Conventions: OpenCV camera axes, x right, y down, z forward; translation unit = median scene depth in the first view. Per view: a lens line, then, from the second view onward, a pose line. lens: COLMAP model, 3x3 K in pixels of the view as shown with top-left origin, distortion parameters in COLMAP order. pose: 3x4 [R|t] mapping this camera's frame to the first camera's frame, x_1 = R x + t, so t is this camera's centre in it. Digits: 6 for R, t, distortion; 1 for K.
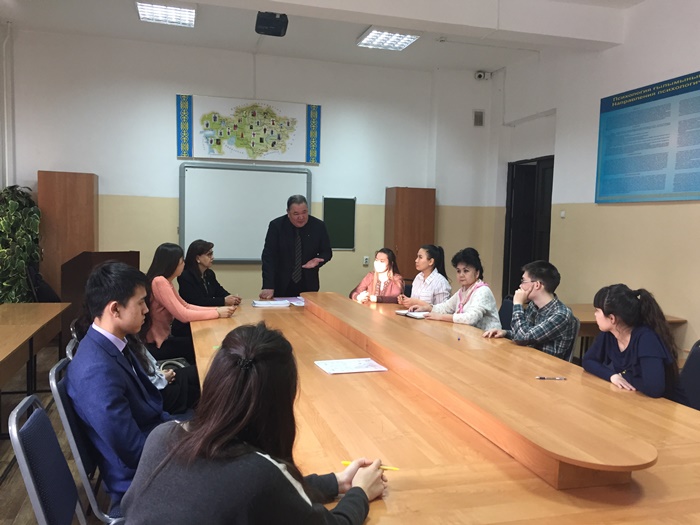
lens RADIAL K [[594.3, 0, 351.7], [0, 594.3, 264.4], [0, 0, 1]] dist [0.078470, -0.099068]
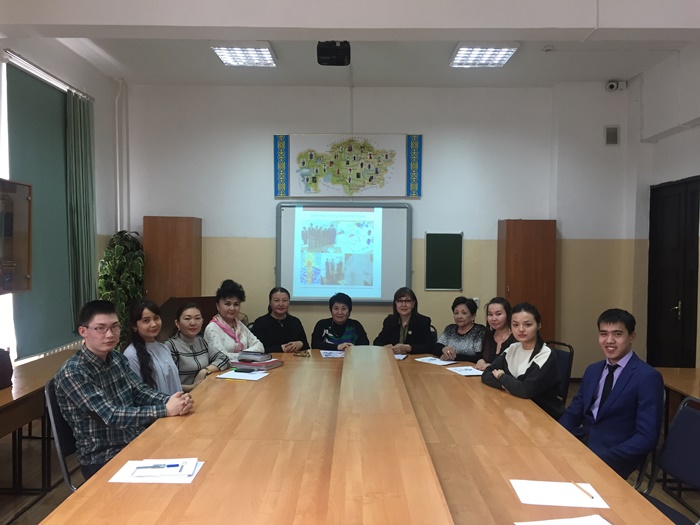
lens RADIAL K [[594.3, 0, 348.2], [0, 594.3, 262.3], [0, 0, 1]] dist [0.078470, -0.099068]
pose [[0.956890, -0.009424, -0.290297, 0.110731], [-0.006312, 0.998563, -0.053222, -0.019538], [0.290381, 0.052760, 0.955456, 0.097799]]
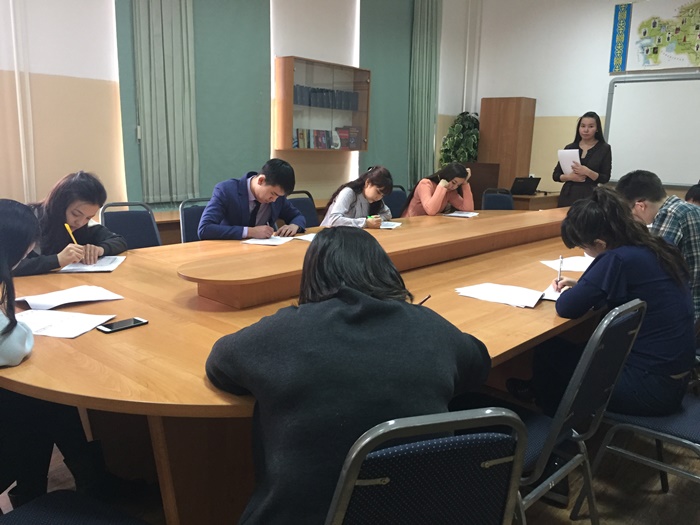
lens RADIAL K [[594.3, 0, 353.5], [0, 594.3, 260.5], [0, 0, 1]] dist [0.078470, -0.099068]
pose [[0.538858, 0.153658, -0.828264, 0.335189], [-0.078194, 0.988102, 0.132439, 0.022600], [0.838760, -0.006600, 0.544461, 0.124535]]
